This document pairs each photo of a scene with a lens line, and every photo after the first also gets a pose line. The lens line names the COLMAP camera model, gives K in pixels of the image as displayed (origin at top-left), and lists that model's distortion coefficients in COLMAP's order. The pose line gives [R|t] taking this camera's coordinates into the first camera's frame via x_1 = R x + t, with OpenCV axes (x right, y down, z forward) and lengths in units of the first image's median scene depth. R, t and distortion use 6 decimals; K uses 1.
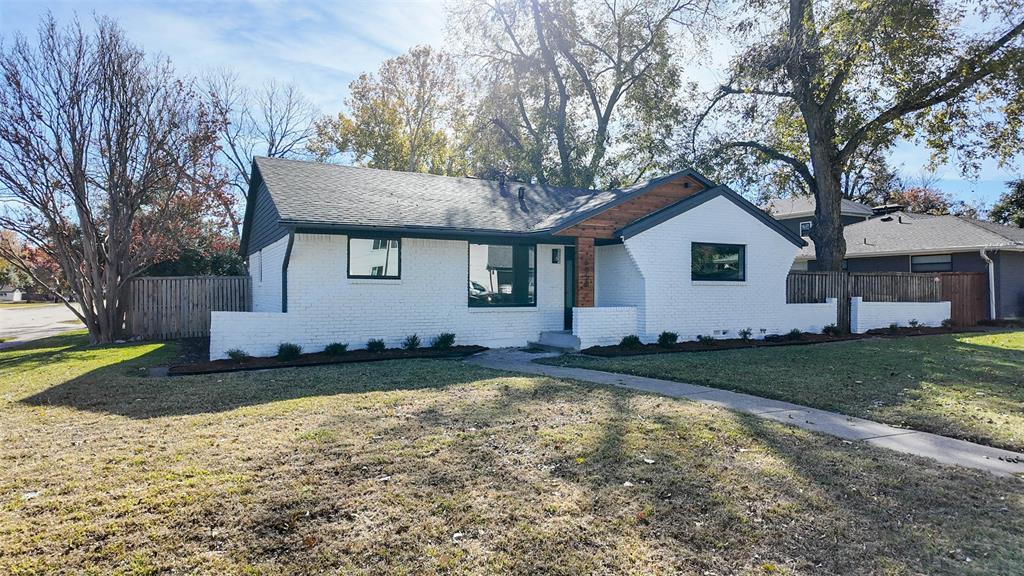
lens RADIAL K [[607.5, 0, 506.5], [0, 607.5, 284.5], [0, 0, 1]] dist [0.122695, -0.157568]
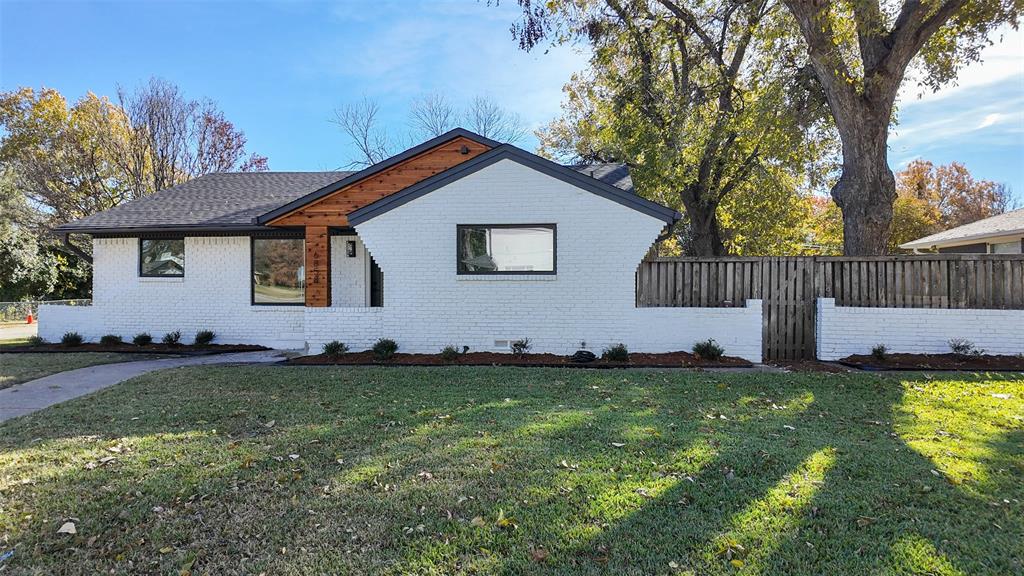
lens RADIAL K [[607.5, 0, 506.5], [0, 607.5, 284.5], [0, 0, 1]] dist [0.122695, -0.157568]
pose [[0.806602, -0.002587, -0.591090, 0.810199], [0.007686, 0.999952, 0.006112, 0.002066], [0.591045, -0.009473, 0.806583, 0.429032]]
